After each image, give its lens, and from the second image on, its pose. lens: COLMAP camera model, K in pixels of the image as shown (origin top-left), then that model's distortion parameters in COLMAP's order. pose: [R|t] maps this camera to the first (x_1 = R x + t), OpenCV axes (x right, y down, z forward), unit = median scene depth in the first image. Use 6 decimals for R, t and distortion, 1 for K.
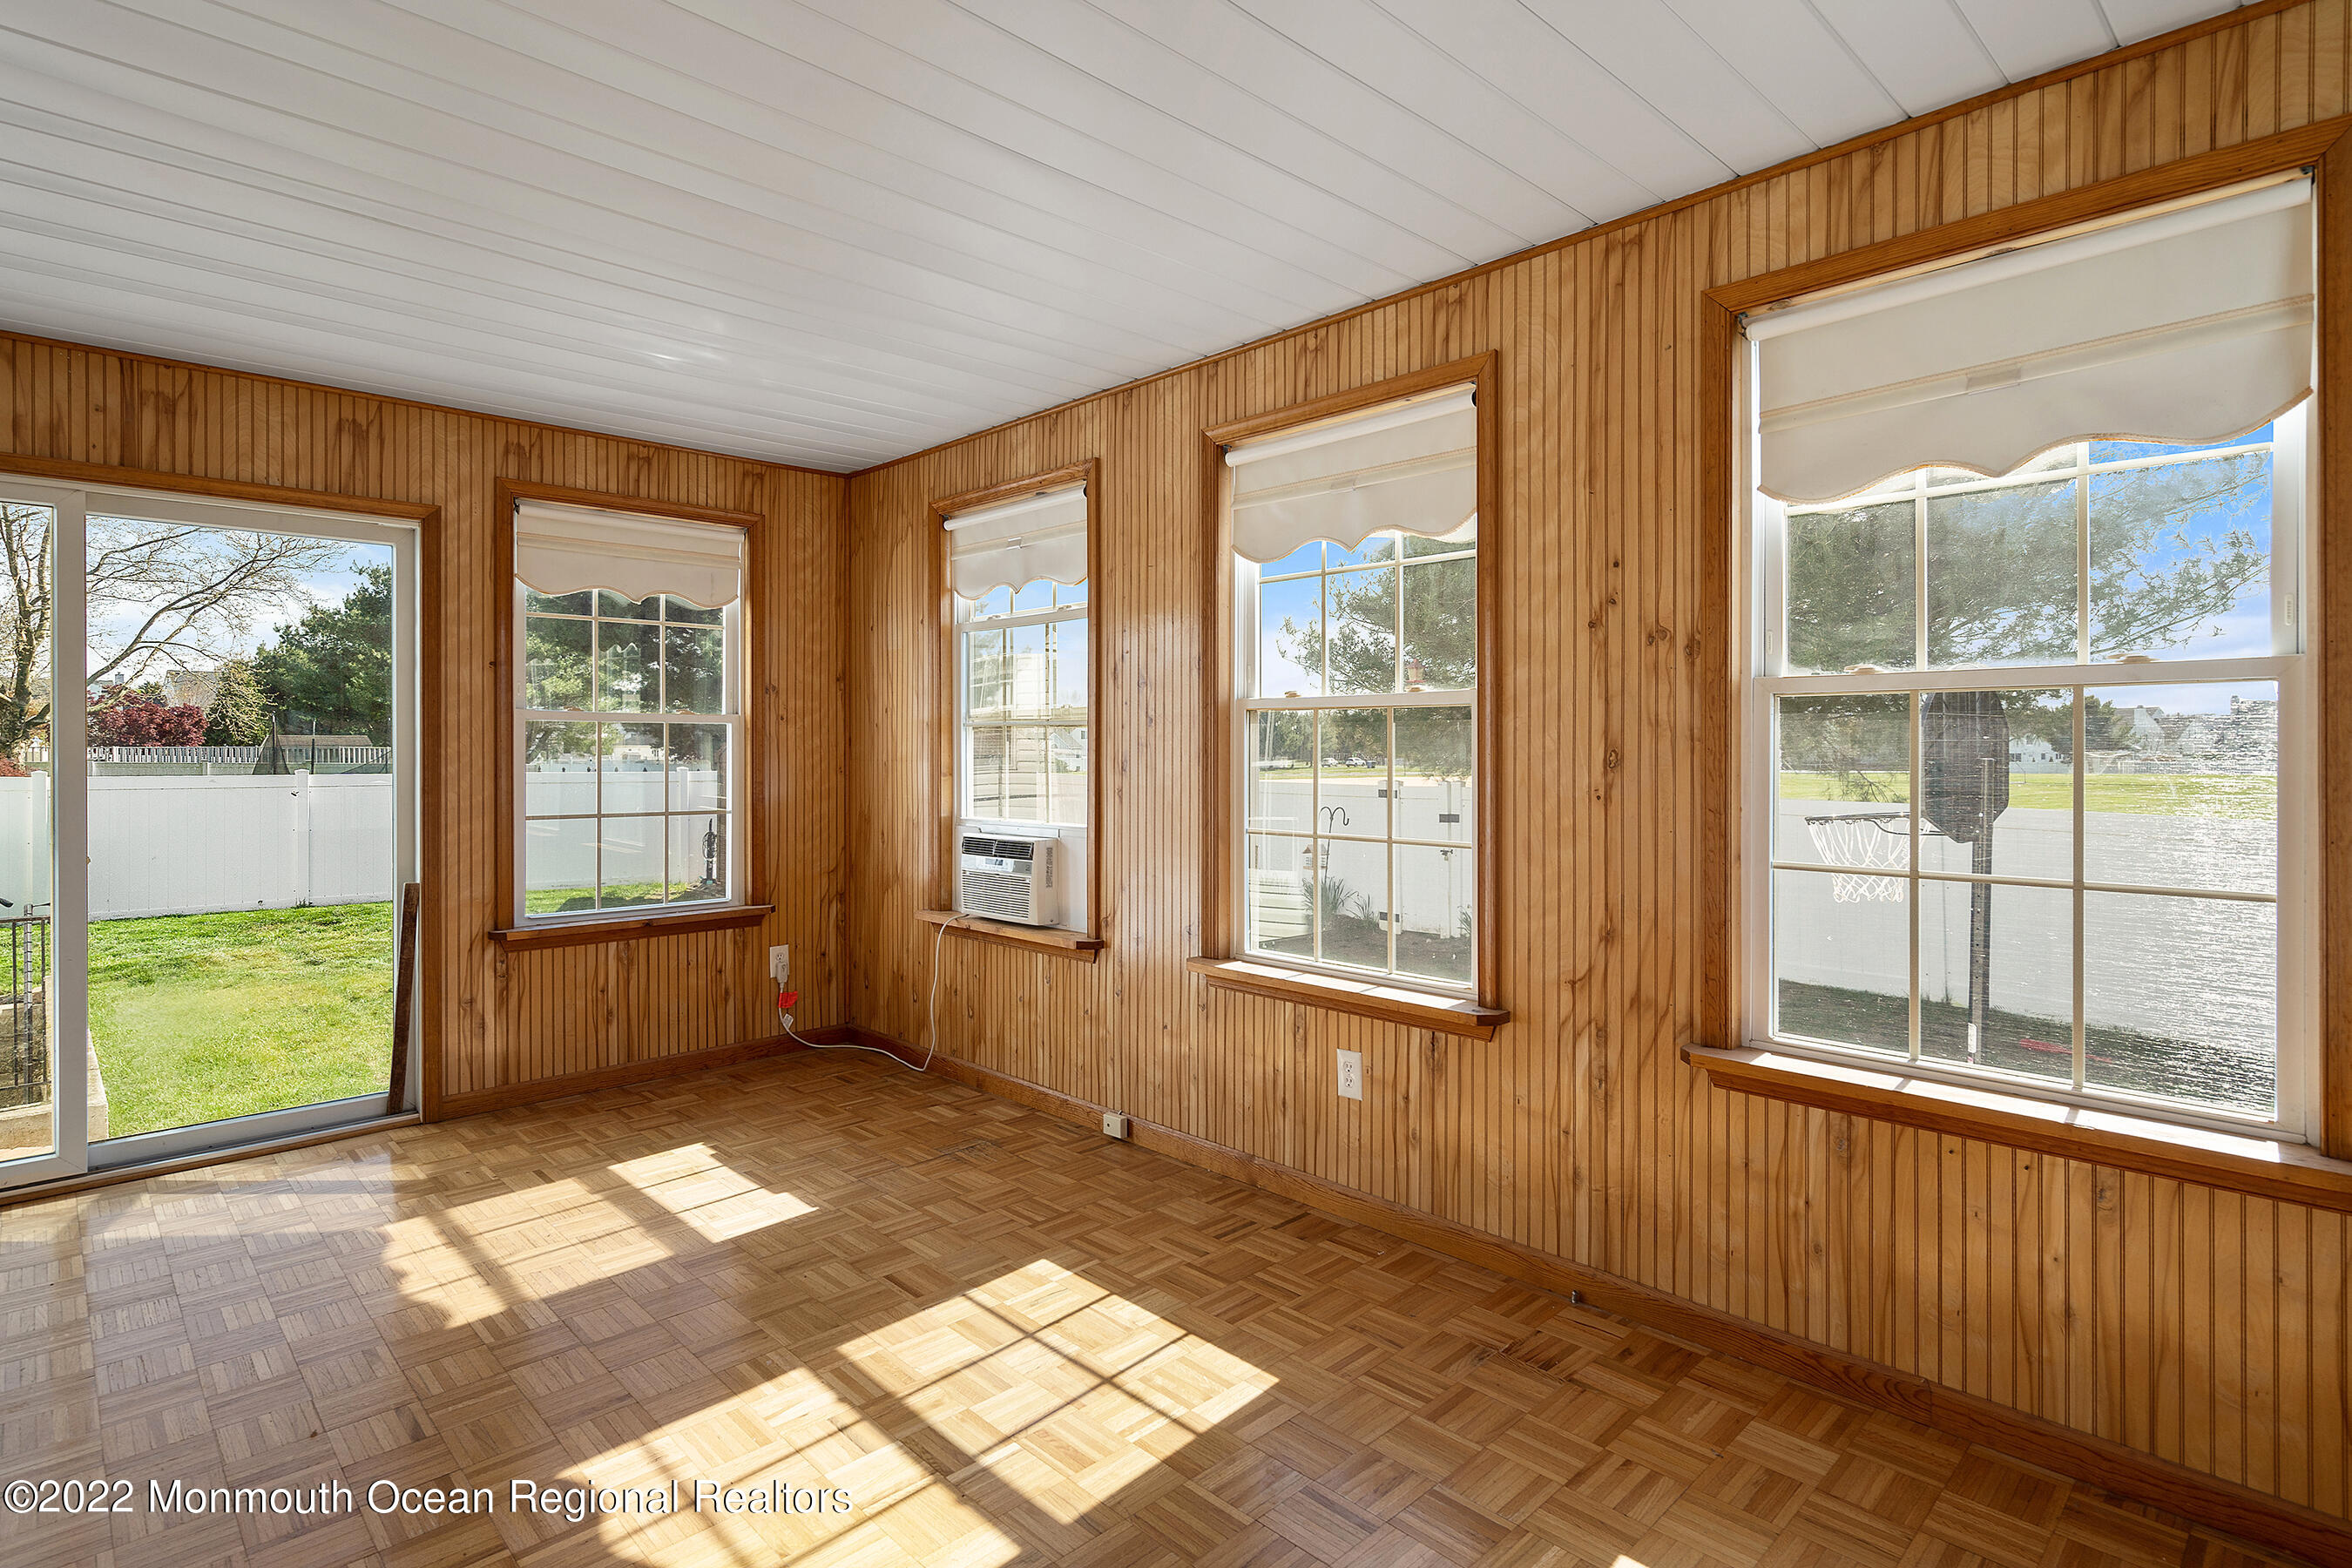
lens RADIAL K [[1143.2, 0, 1087.8], [0, 1143.2, 754.0], [0, 0, 1]] dist [0.002309, 0.001297]
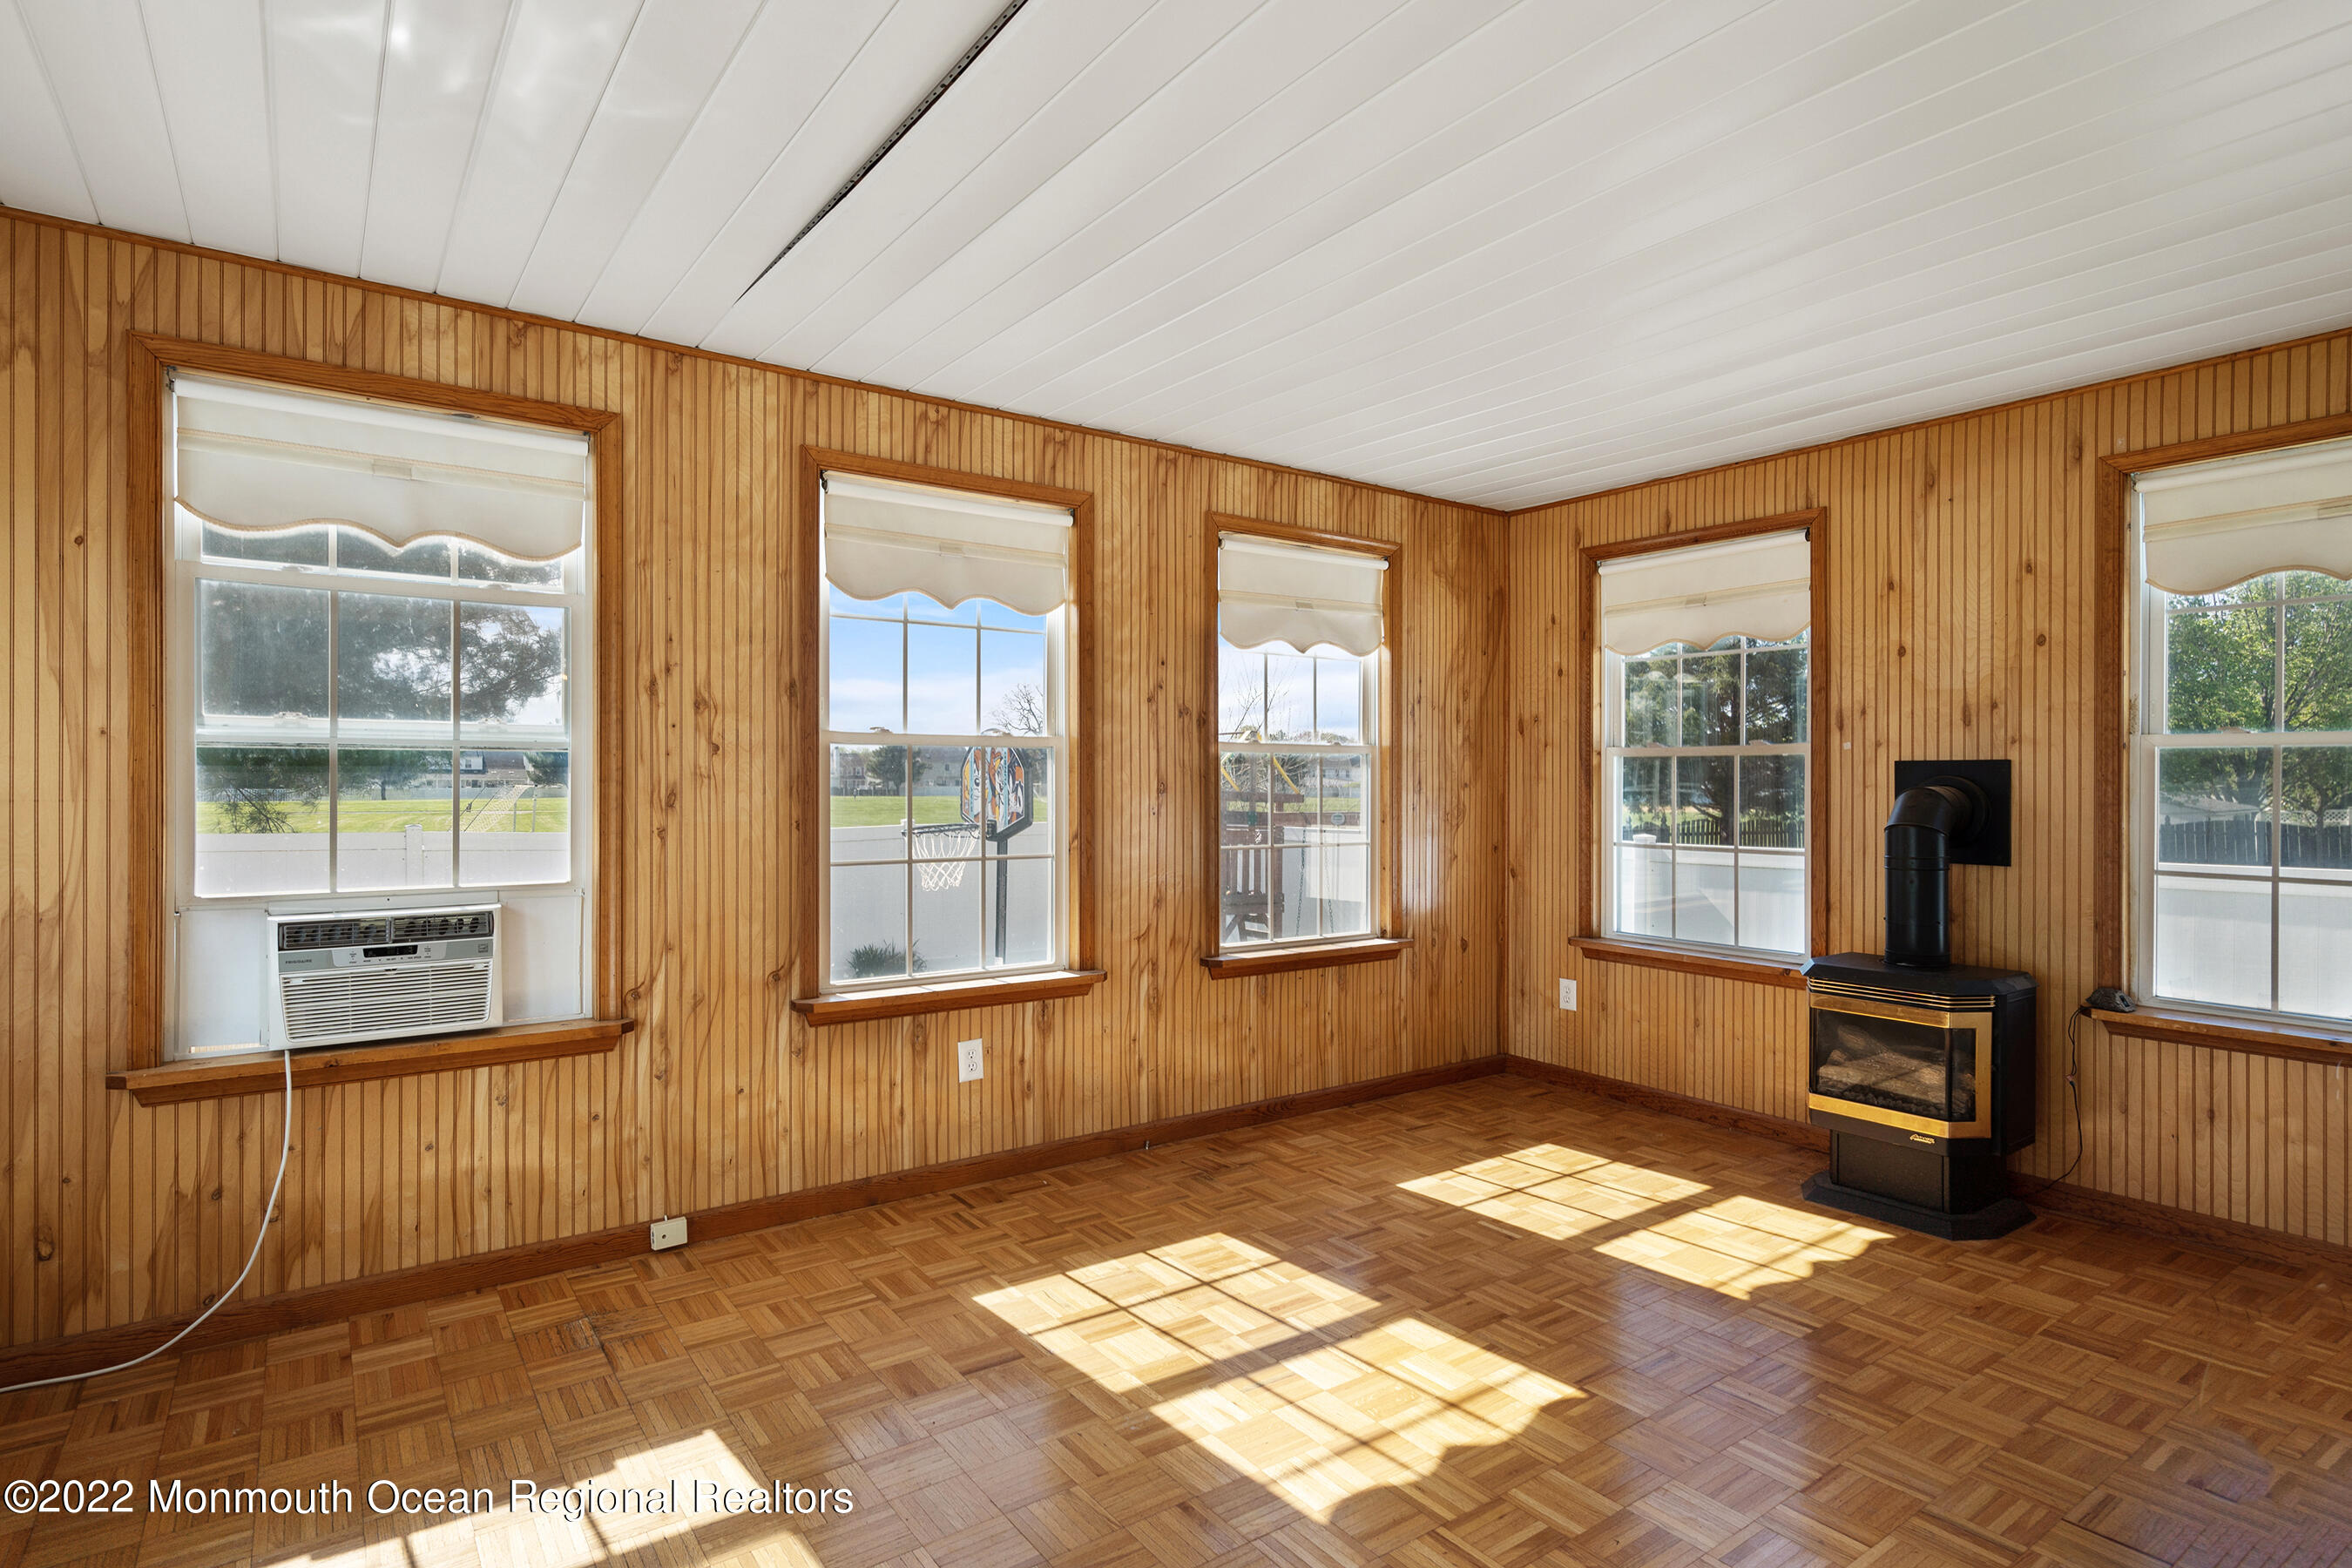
lens RADIAL K [[1214.0, 0, 1167.4], [0, 1214.0, 779.3], [0, 0, 1]] dist [0.001325, 0.001018]
pose [[0.137424, -0.000907, 0.990512, -1.113414], [-0.001009, 0.999999, 0.001055, -0.008932], [-0.990512, -0.001144, 0.137423, 0.726445]]
